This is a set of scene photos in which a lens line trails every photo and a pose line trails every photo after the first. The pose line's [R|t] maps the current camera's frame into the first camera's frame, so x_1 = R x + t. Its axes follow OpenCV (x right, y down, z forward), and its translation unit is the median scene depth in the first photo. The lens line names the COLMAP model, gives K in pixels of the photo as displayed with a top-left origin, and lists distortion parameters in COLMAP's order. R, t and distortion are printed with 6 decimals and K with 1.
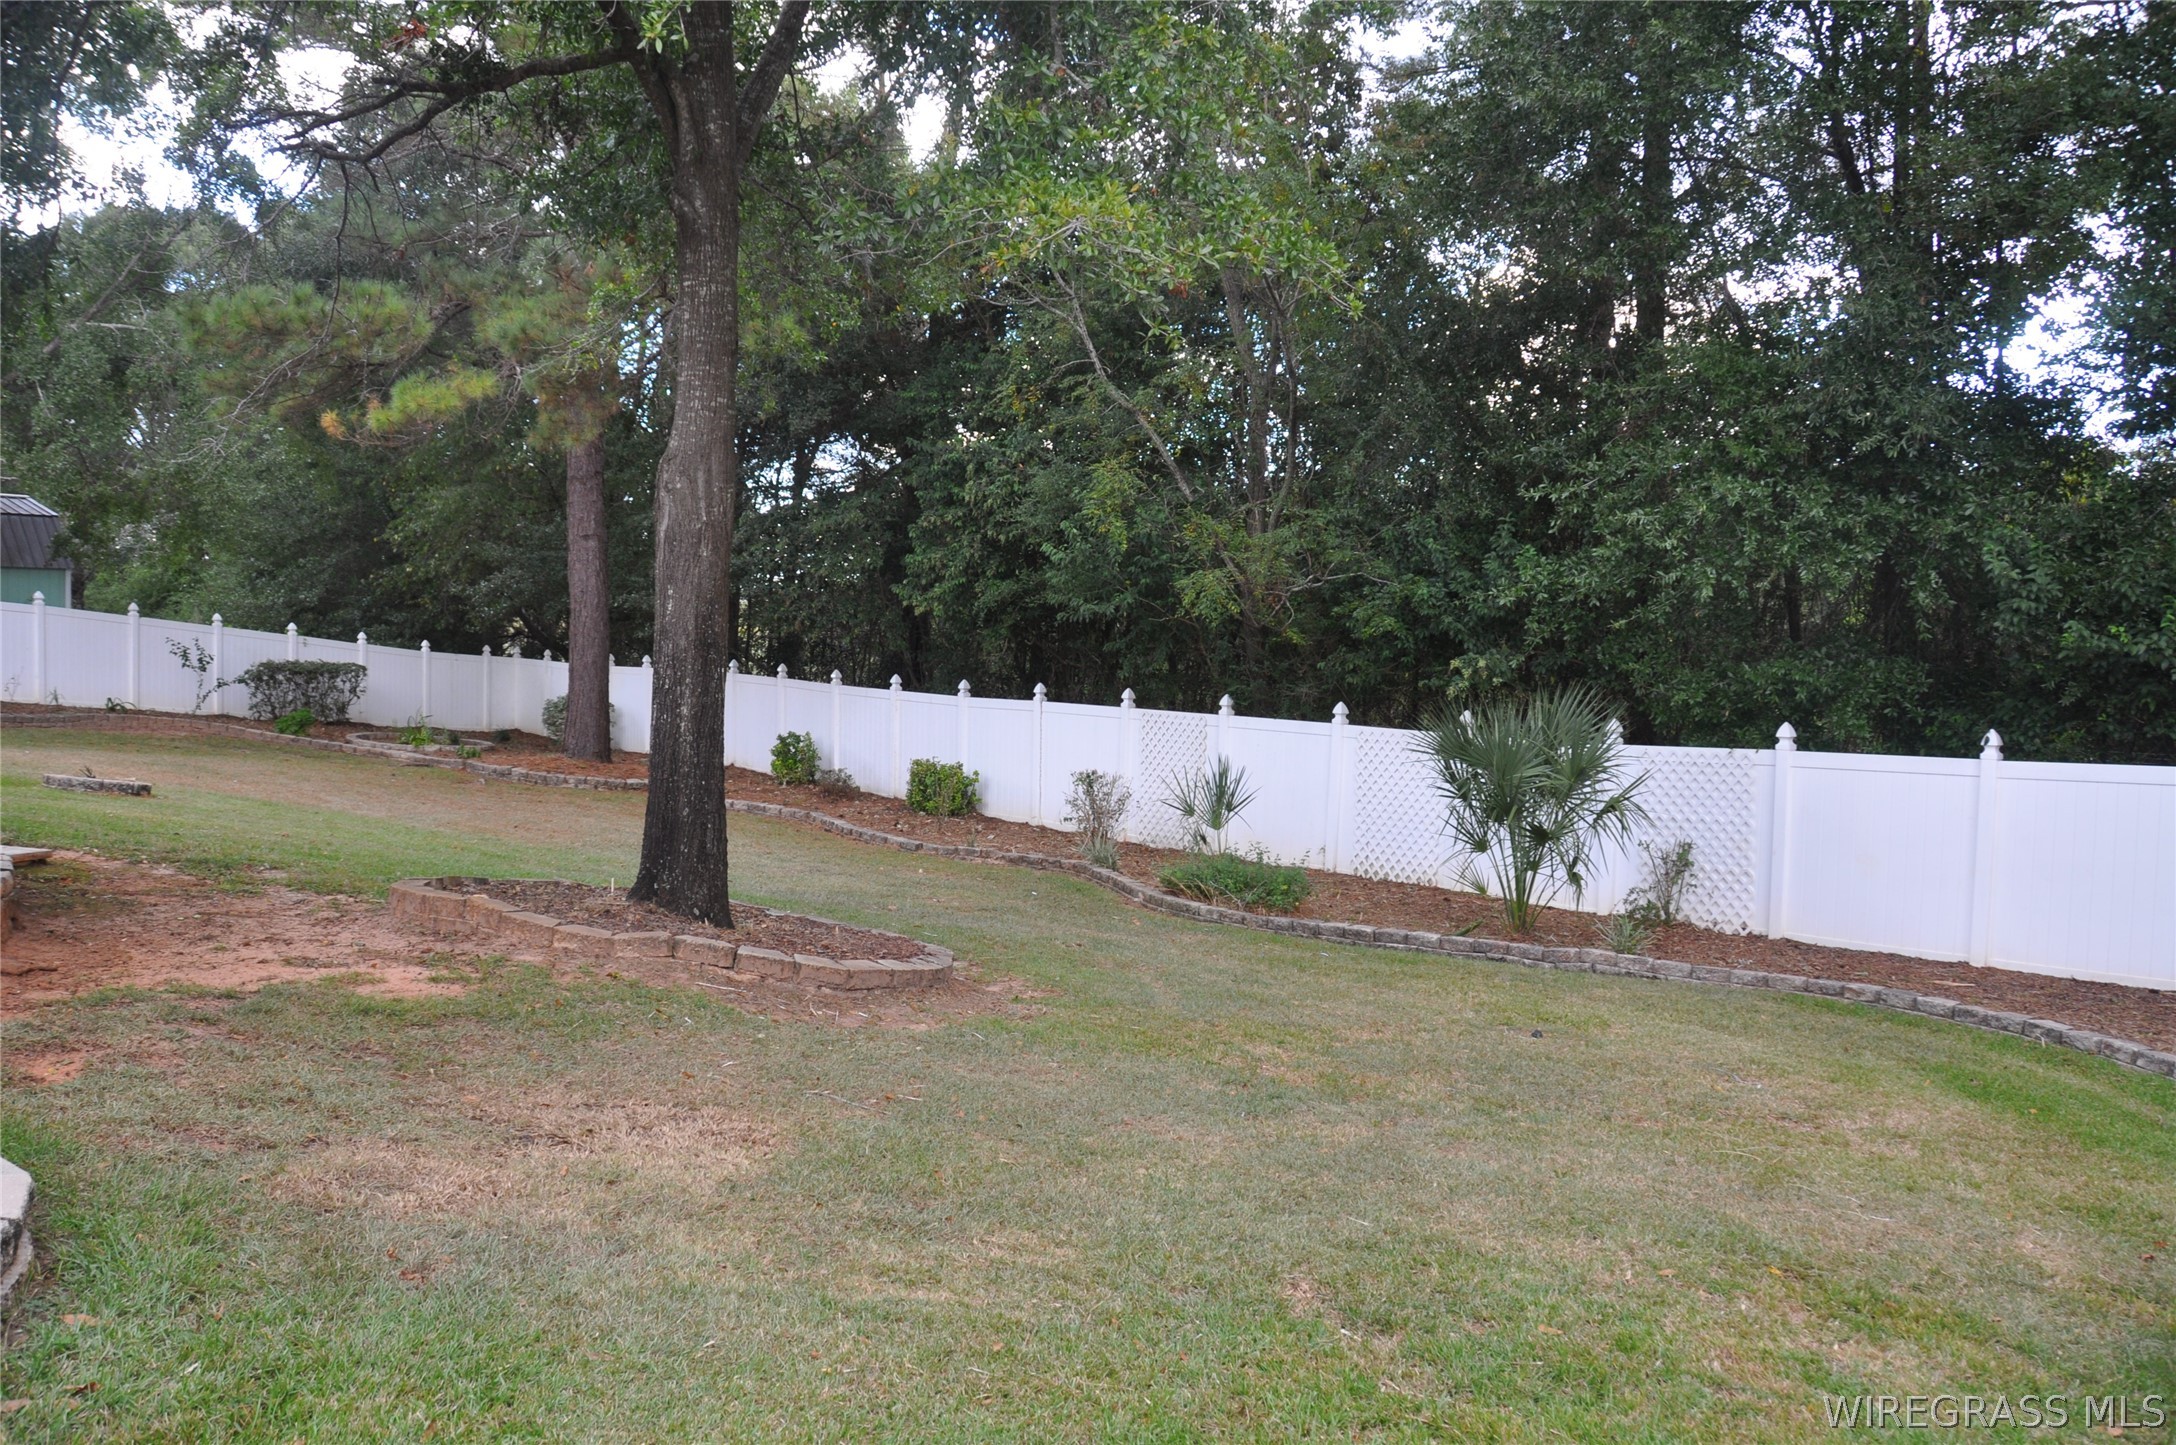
lens RADIAL K [[1682.5, 0, 1087.7], [0, 1682.5, 711.1], [0, 0, 1]] dist [-0.132485, 0.076534]
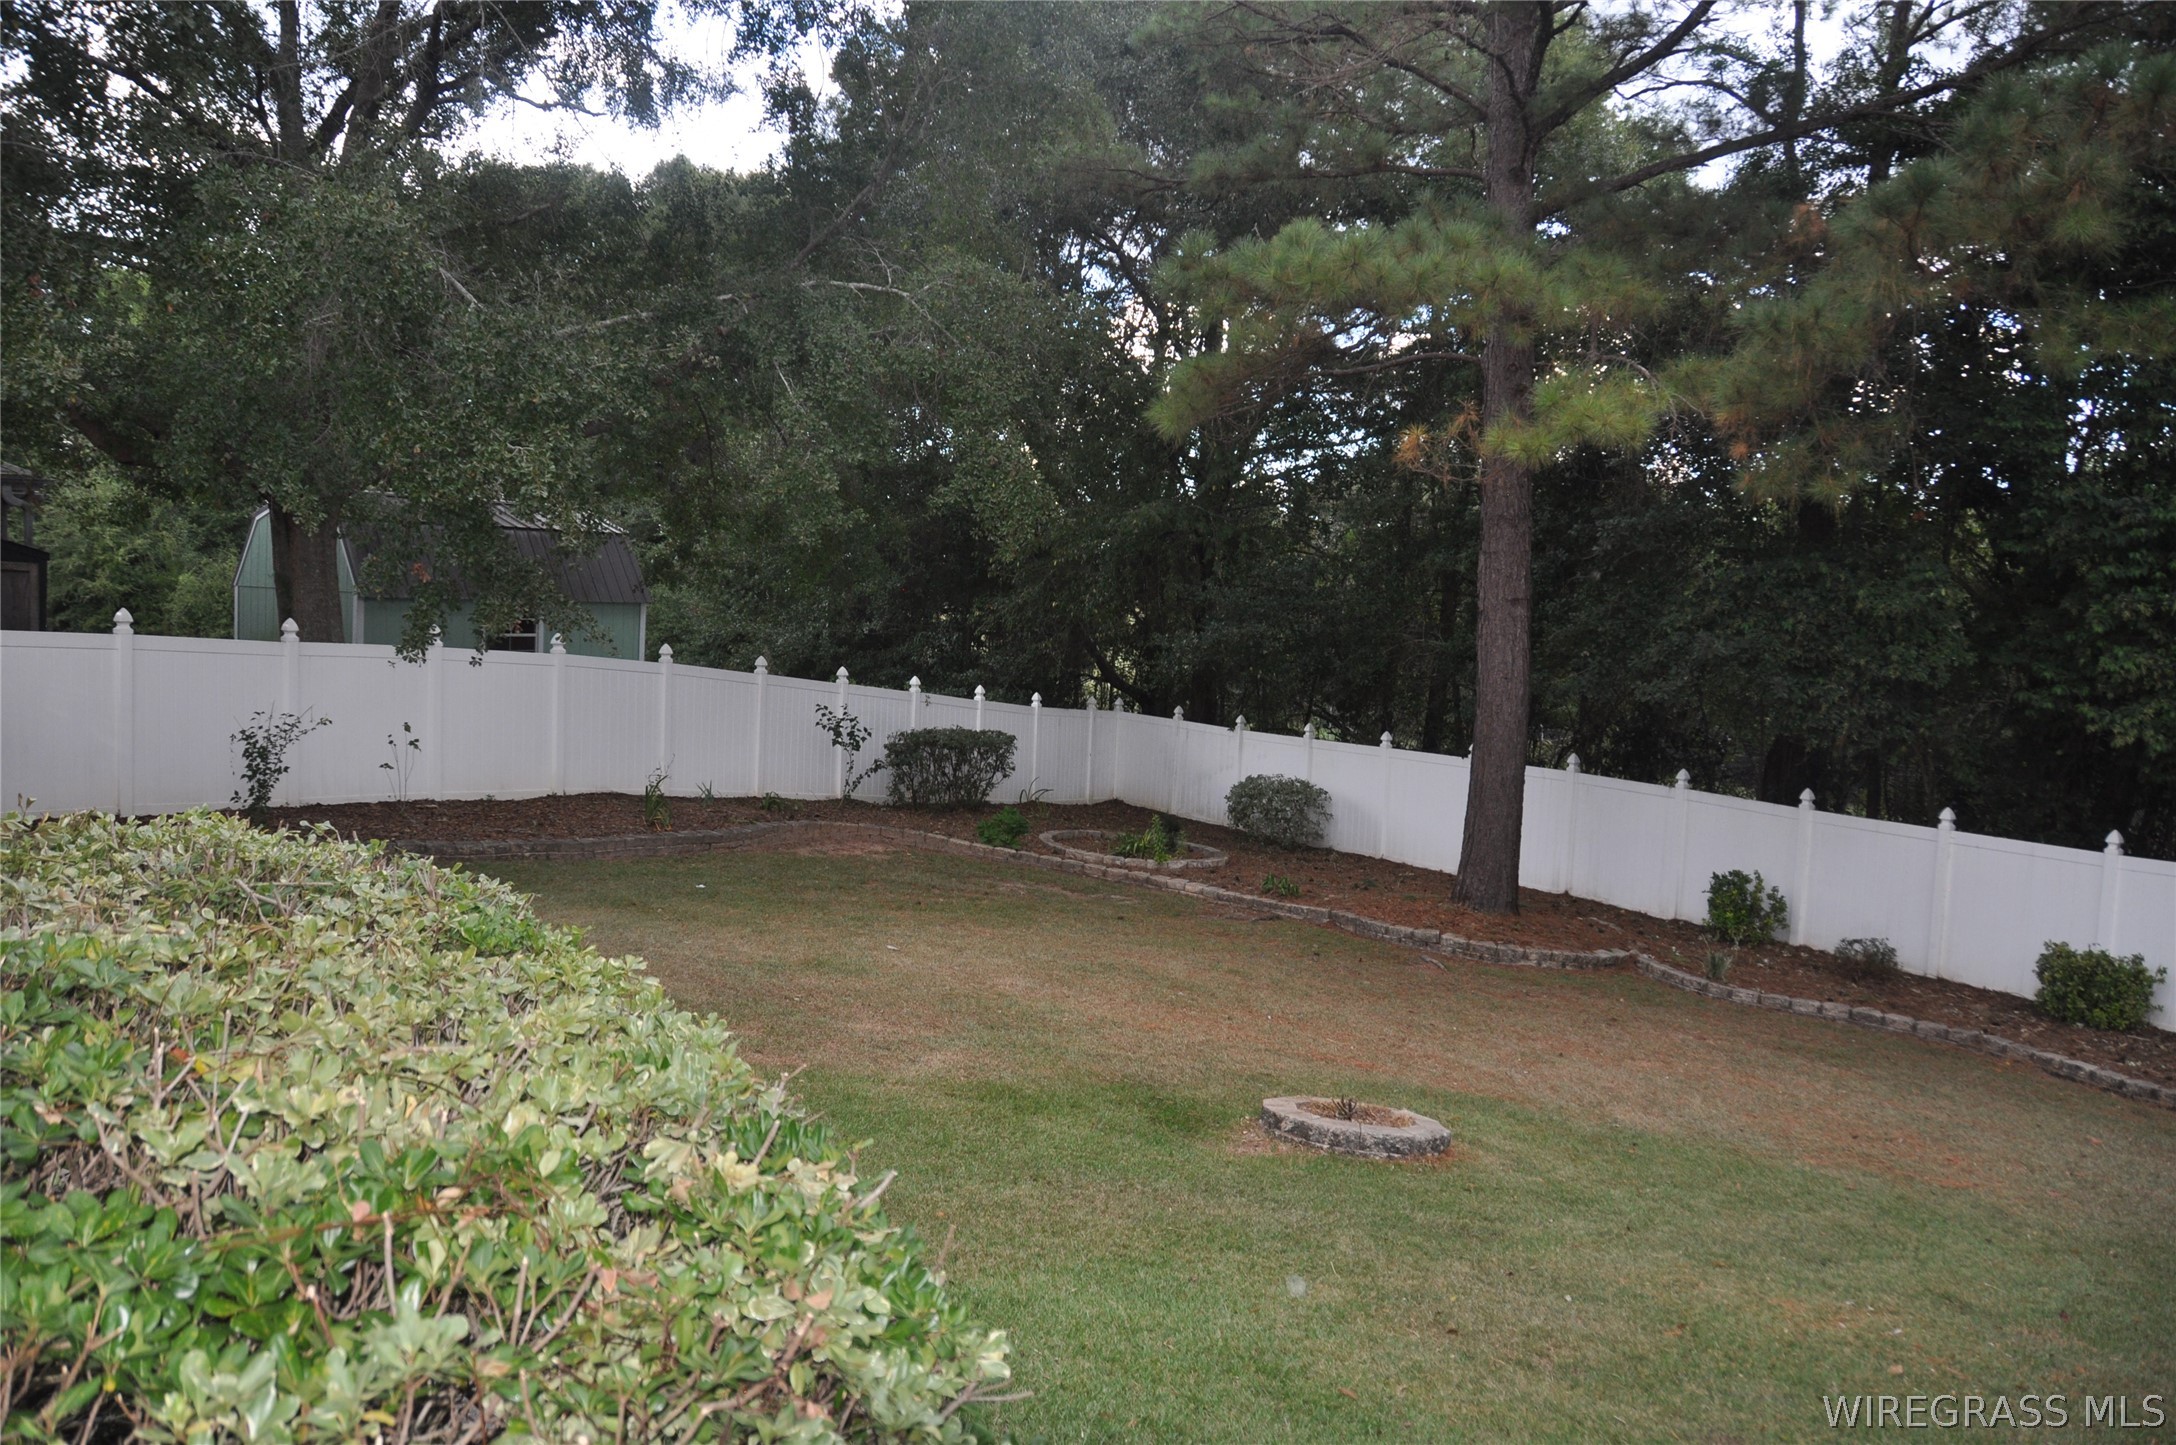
lens RADIAL K [[1682.5, 0, 1097.6], [0, 1682.5, 737.1], [0, 0, 1]] dist [-0.132485, 0.076534]
pose [[0.995126, 0.026540, -0.094971, -0.439342], [-0.023945, 0.999311, 0.028360, -0.067563], [0.095658, -0.025948, 0.995076, 0.292303]]
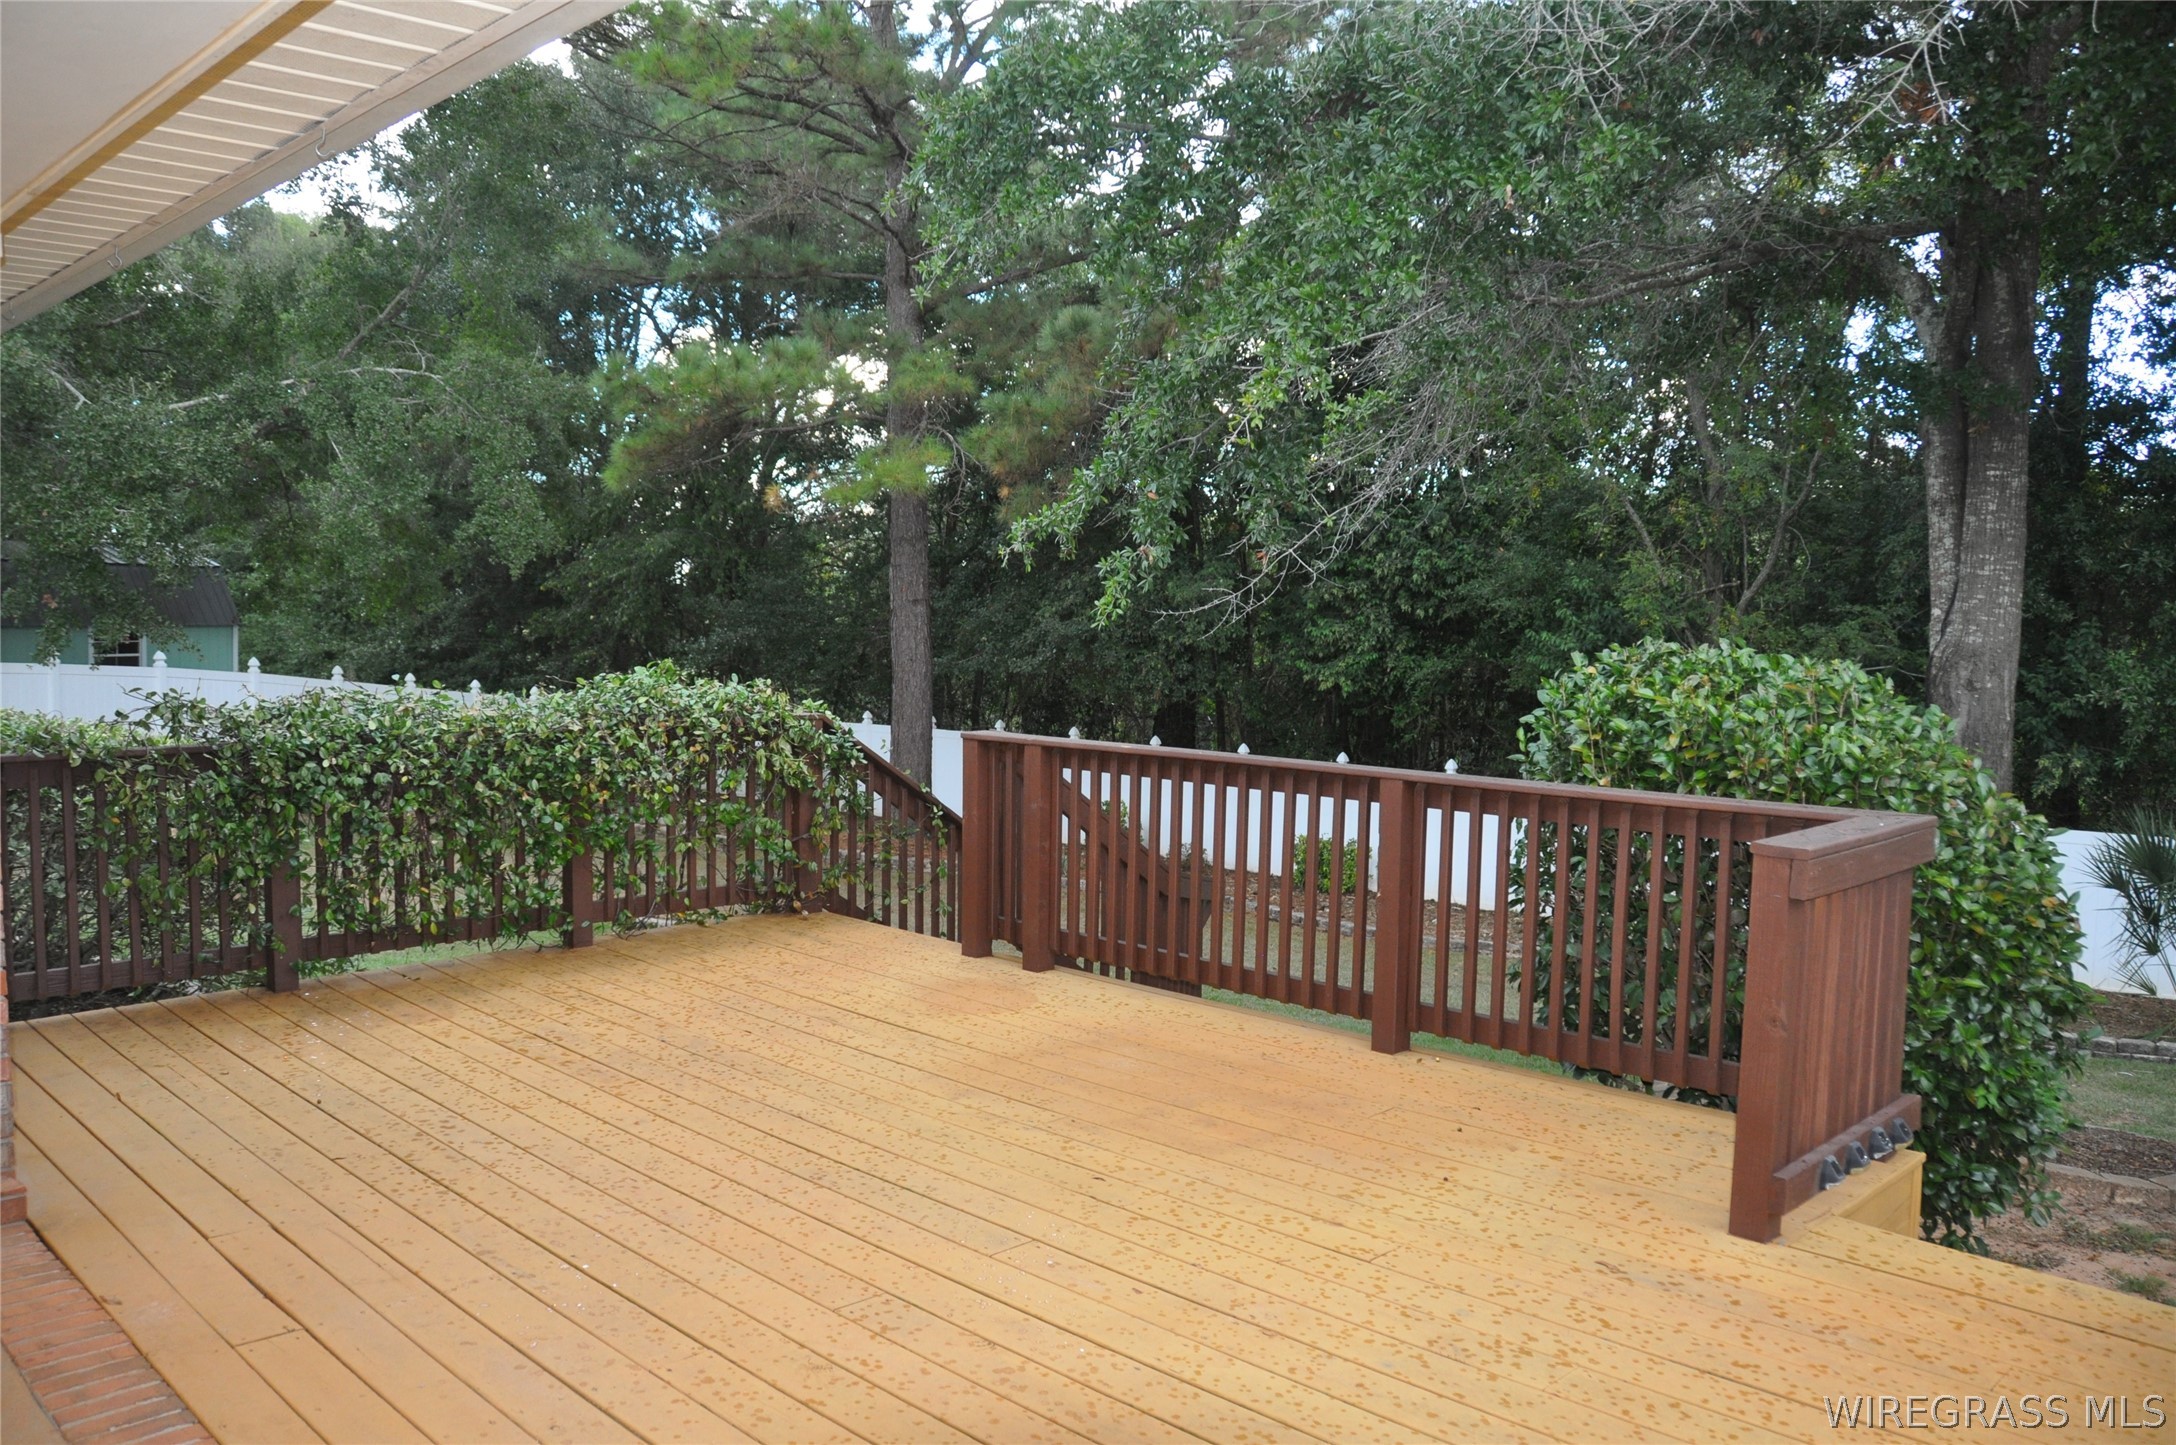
lens RADIAL K [[1682.5, 0, 1080.5], [0, 1682.5, 730.9], [0, 0, 1]] dist [-0.132485, 0.076534]
pose [[0.994575, -0.013704, 0.103115, -0.330045], [0.012017, 0.999784, 0.016960, -0.050001], [-0.103325, -0.015629, 0.994525, 0.045452]]
